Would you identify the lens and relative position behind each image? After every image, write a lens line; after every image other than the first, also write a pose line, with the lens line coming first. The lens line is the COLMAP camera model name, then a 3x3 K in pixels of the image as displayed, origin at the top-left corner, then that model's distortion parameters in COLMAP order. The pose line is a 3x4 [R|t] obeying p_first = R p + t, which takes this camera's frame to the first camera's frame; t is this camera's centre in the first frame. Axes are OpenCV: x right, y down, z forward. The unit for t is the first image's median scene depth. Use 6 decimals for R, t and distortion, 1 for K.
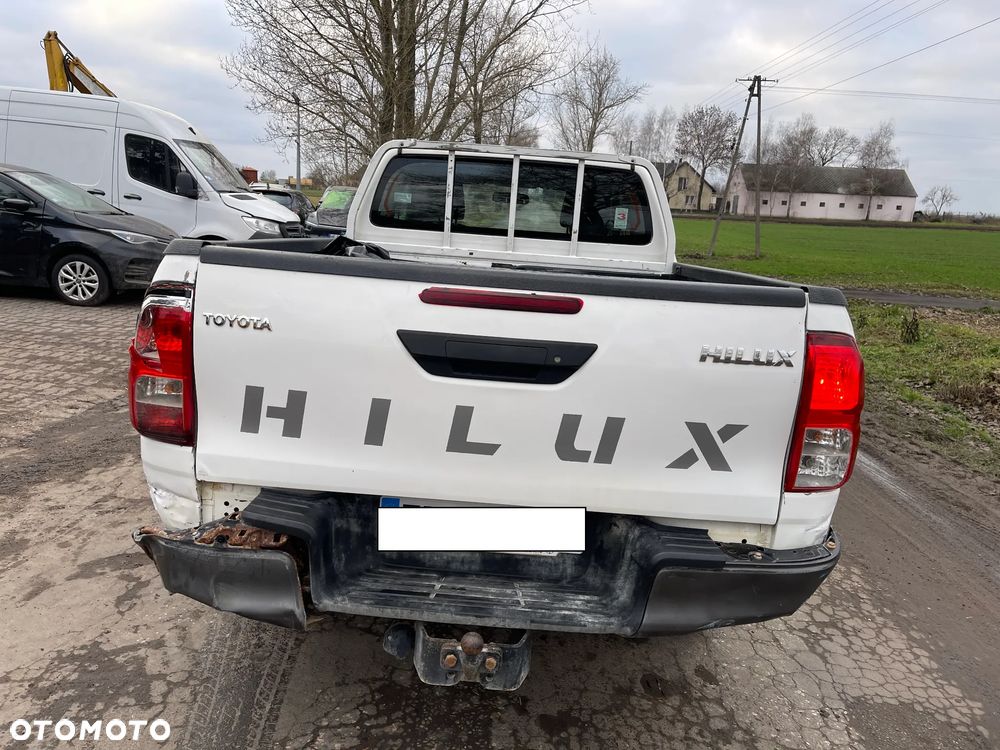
lens RADIAL K [[759.5, 0, 496.5], [0, 759.5, 368.2], [0, 0, 1]] dist [0.082542, -0.105052]
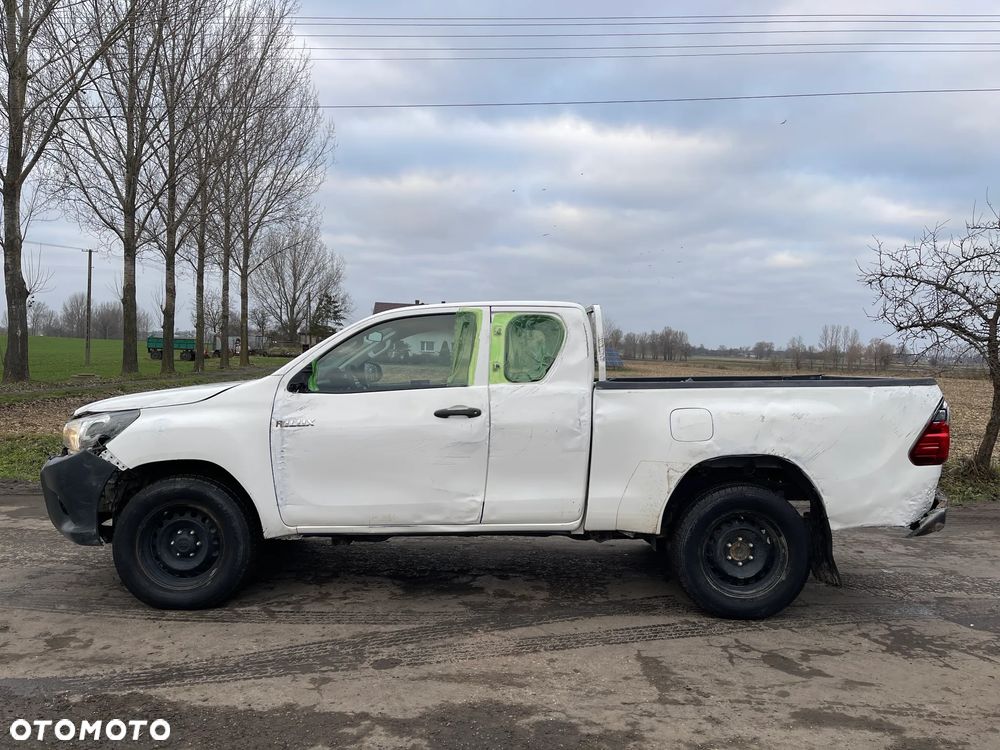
lens RADIAL K [[756.5, 0, 500.0], [0, 756.5, 375.0], [0, 0, 1]] dist [0.078900, -0.098431]
pose [[-0.023488, -0.086240, 0.995997, -1.615674], [0.184215, 0.978839, 0.089098, -0.371384], [-0.982605, 0.185570, -0.007104, 1.361194]]
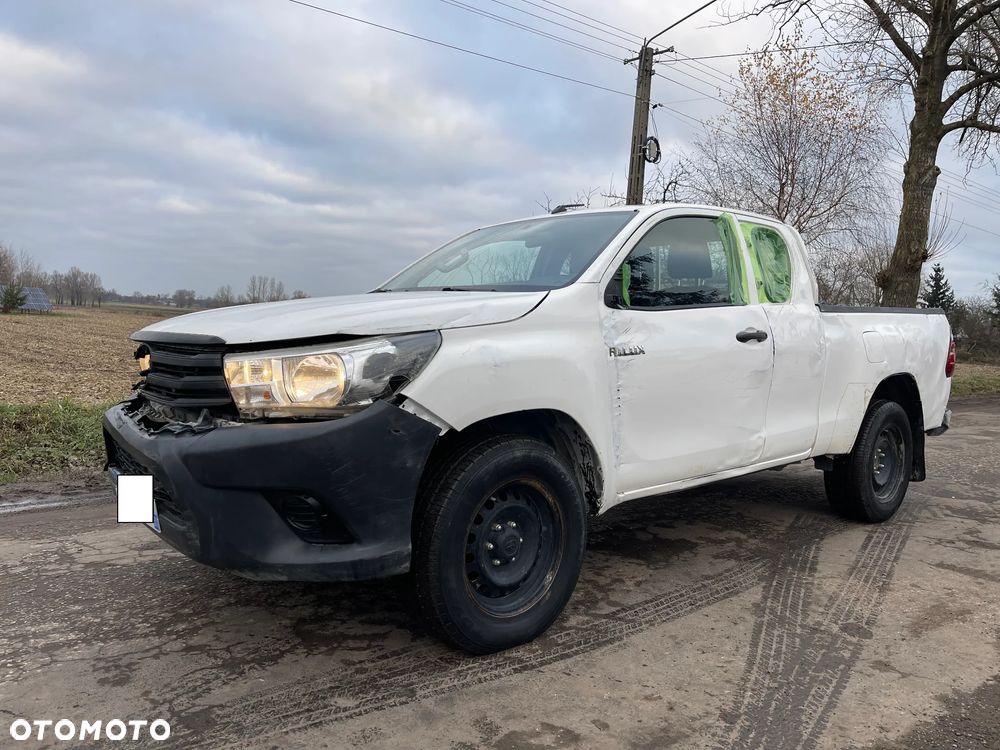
lens RADIAL K [[756.5, 0, 500.0], [0, 756.5, 375.0], [0, 0, 1]] dist [0.078900, -0.098431]
pose [[-0.679613, -0.138463, 0.720384, -0.845673], [0.067705, 0.965993, 0.249545, -0.456809], [-0.730439, 0.218368, -0.647127, 2.489276]]
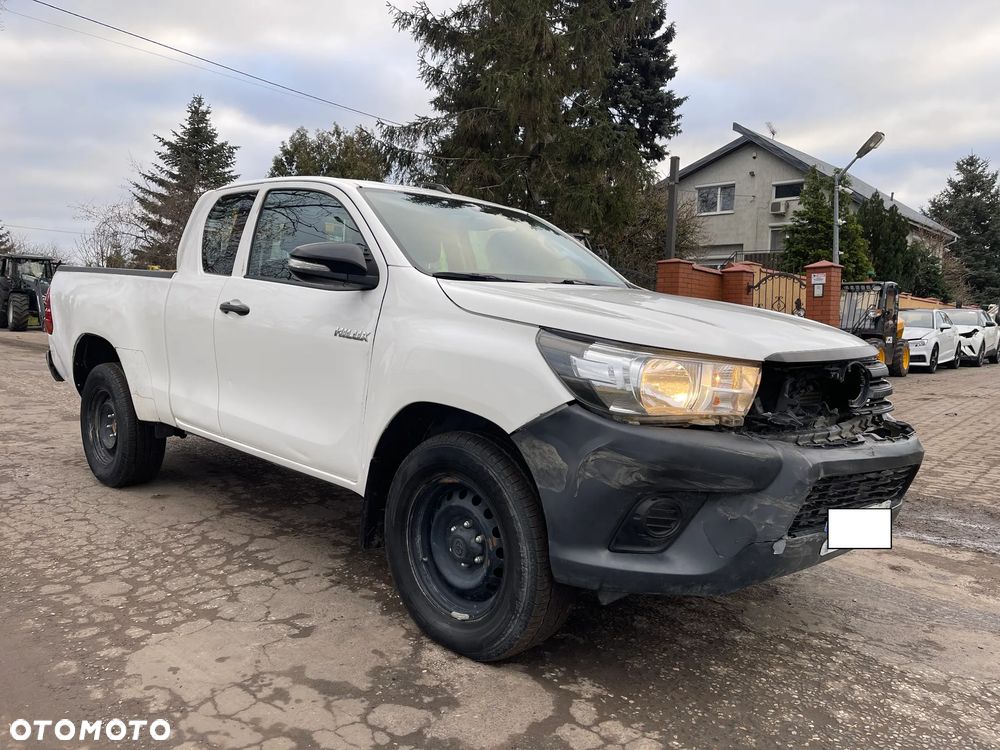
lens RADIAL K [[754.9, 0, 501.3], [0, 754.9, 374.3], [0, 0, 1]] dist [0.089467, -0.109356]
pose [[-0.663443, -0.022518, -0.747888, 0.884763], [-0.225870, 0.958943, 0.171494, -0.345027], [0.713320, 0.282702, -0.641290, 2.467743]]
